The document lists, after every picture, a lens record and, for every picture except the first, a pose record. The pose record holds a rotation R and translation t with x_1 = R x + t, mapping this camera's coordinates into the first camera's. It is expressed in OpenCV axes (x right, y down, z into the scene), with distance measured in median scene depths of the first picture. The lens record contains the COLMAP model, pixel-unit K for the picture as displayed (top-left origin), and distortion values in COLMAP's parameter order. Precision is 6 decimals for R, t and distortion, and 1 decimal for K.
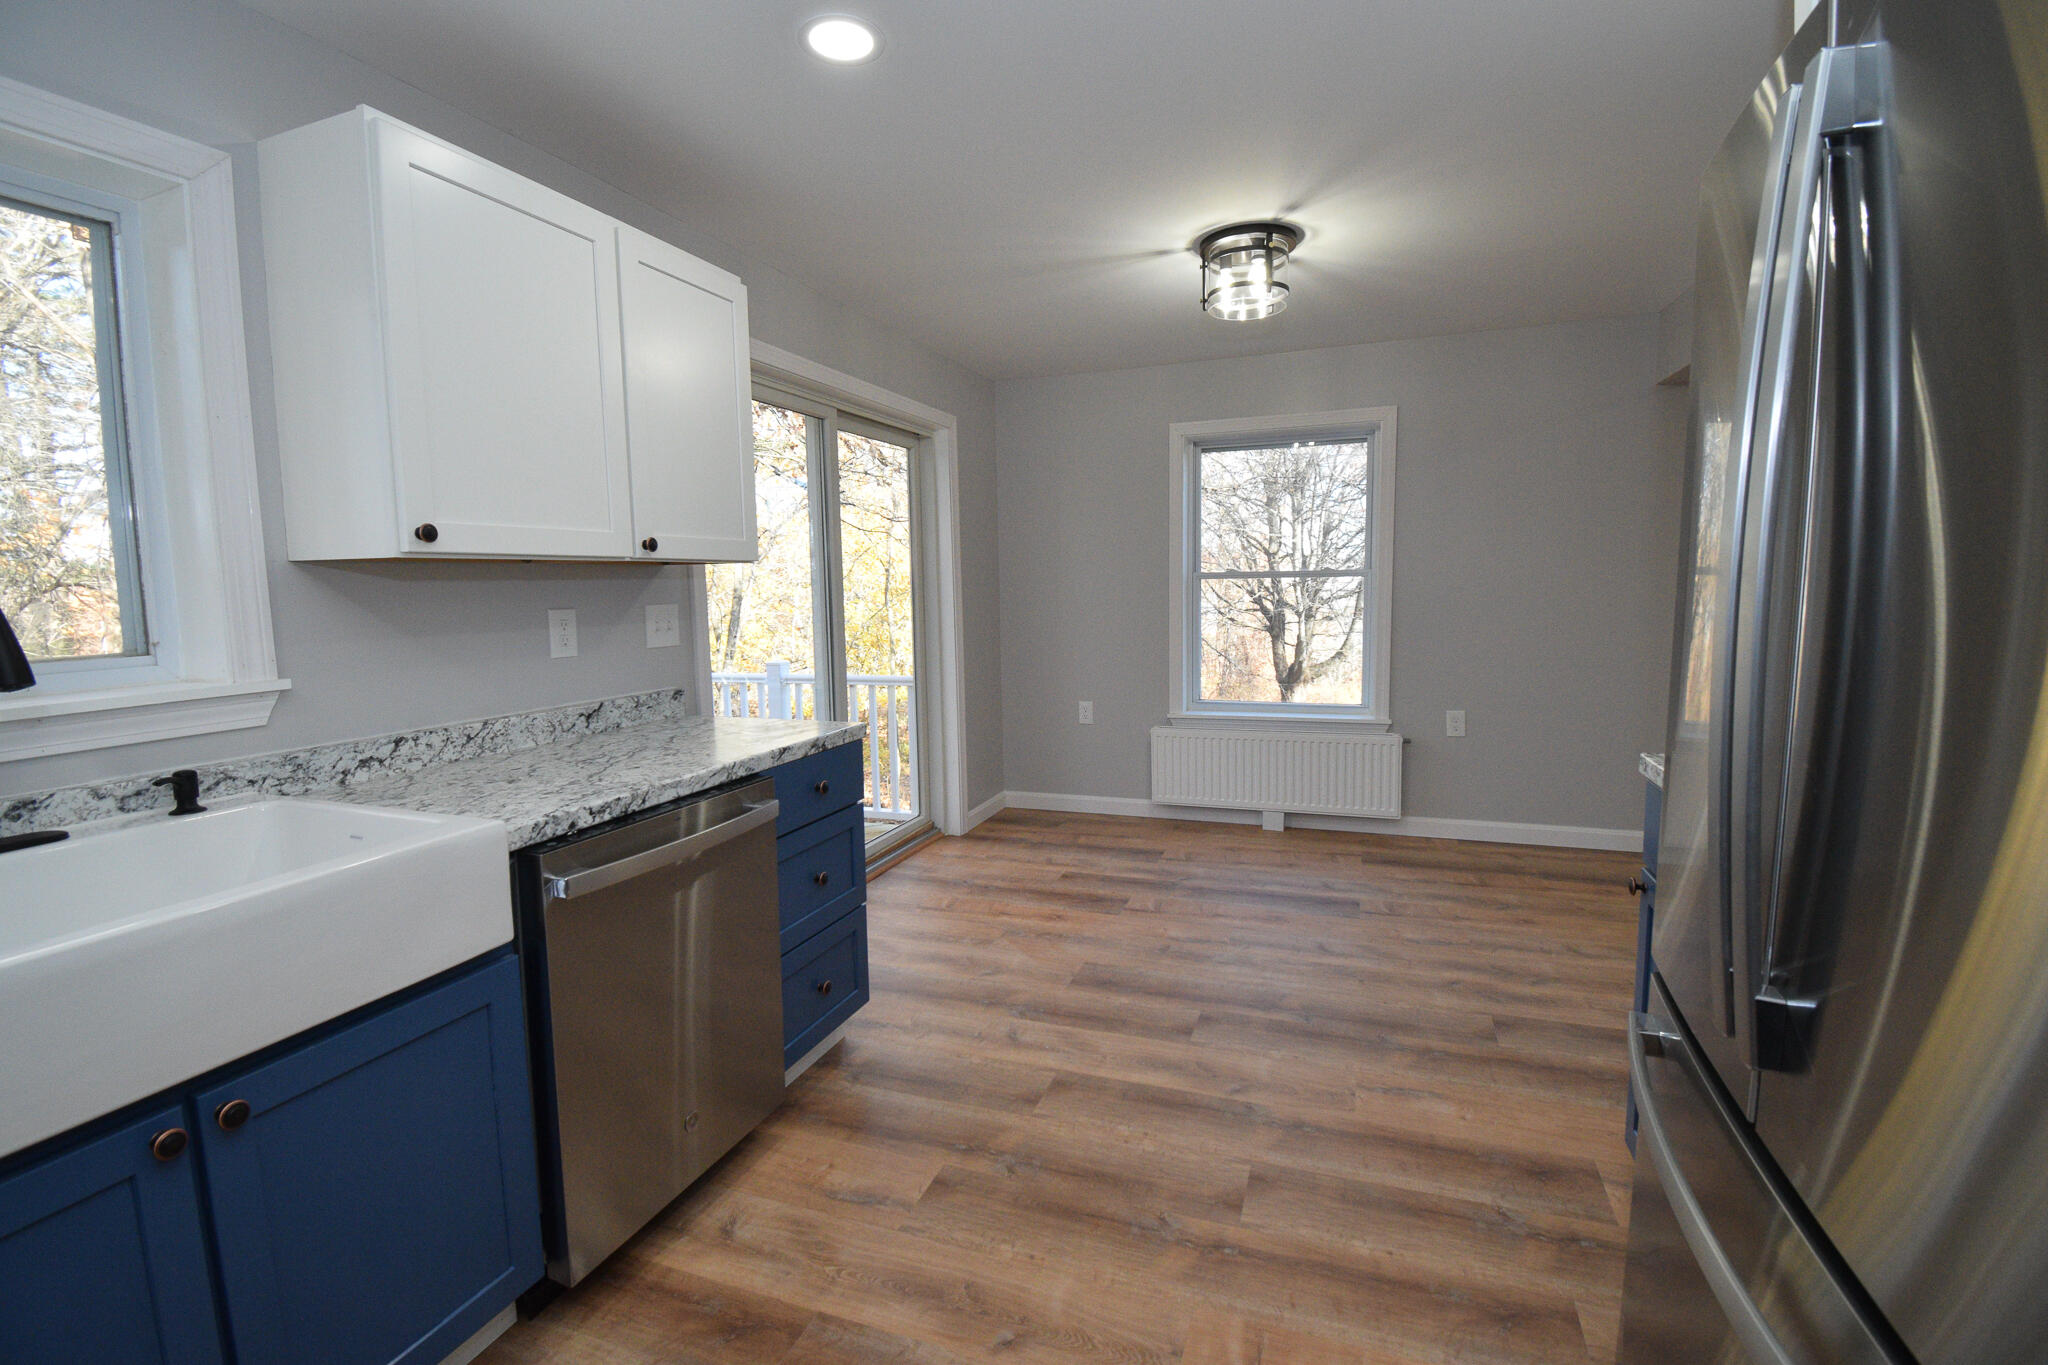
lens RADIAL K [[907.1, 0, 1032.5], [0, 907.1, 673.4], [0, 0, 1]] dist [0.018216, -0.024708]
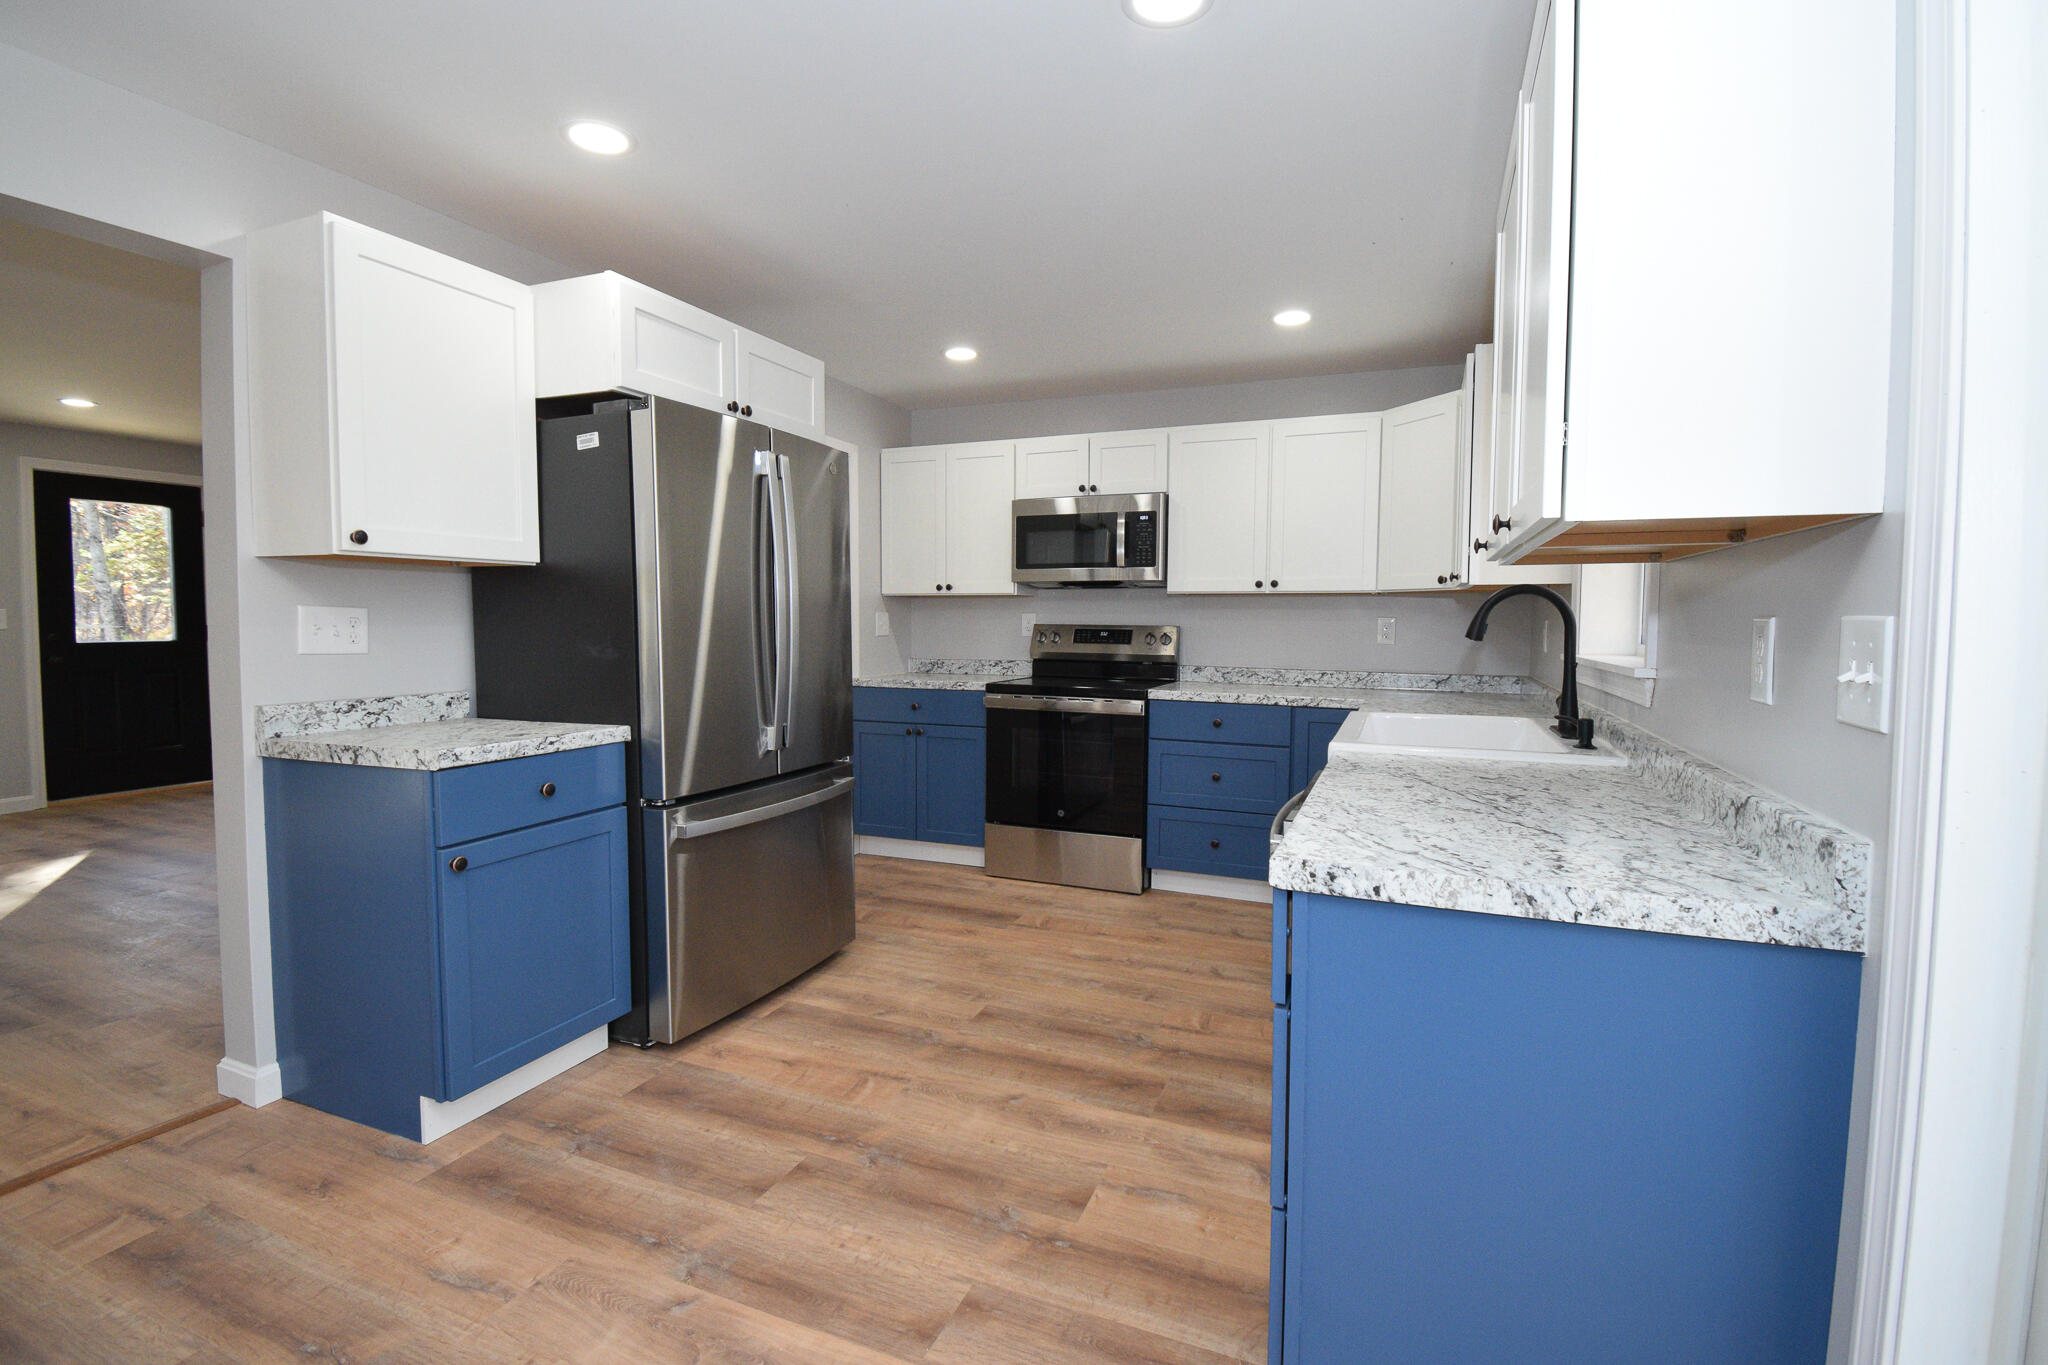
lens RADIAL K [[930.0, 0, 1028.1], [0, 930.0, 674.5], [0, 0, 1]] dist [0.019596, -0.025728]
pose [[-0.999238, 0.010190, 0.037671, -0.083347], [0.016191, 0.986560, 0.162596, -0.149272], [-0.035508, 0.163082, -0.985973, 1.727033]]
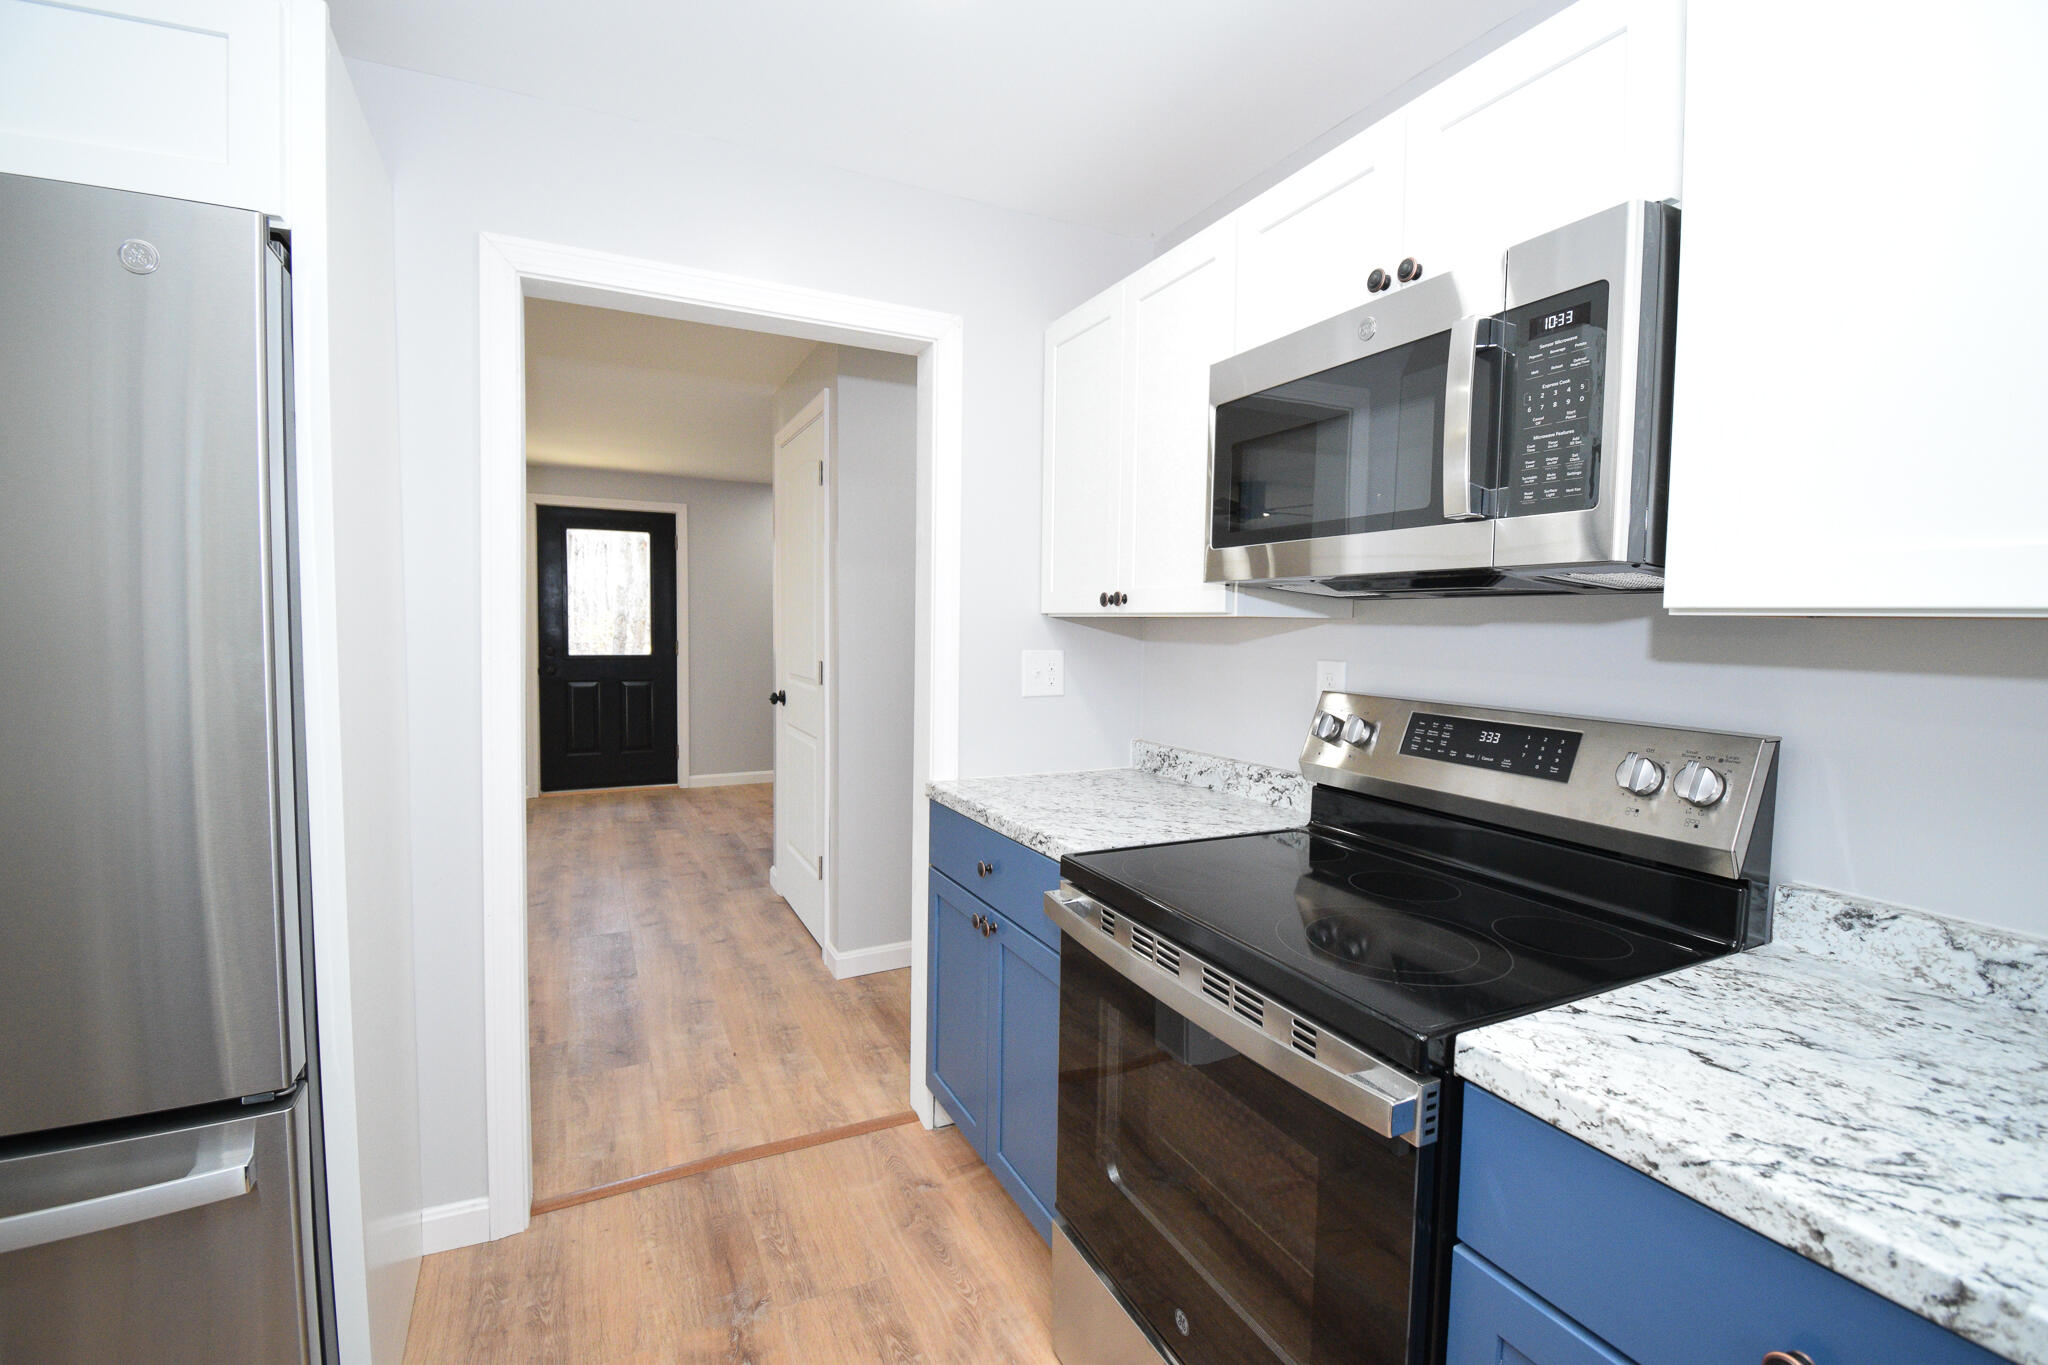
lens RADIAL K [[907.1, 0, 1032.5], [0, 907.1, 673.4], [0, 0, 1]] dist [0.018216, -0.024708]
pose [[-0.729092, -0.030343, 0.683742, -0.400251], [0.071606, 0.990152, 0.120296, -0.040468], [-0.680659, 0.136668, -0.719740, 0.270309]]
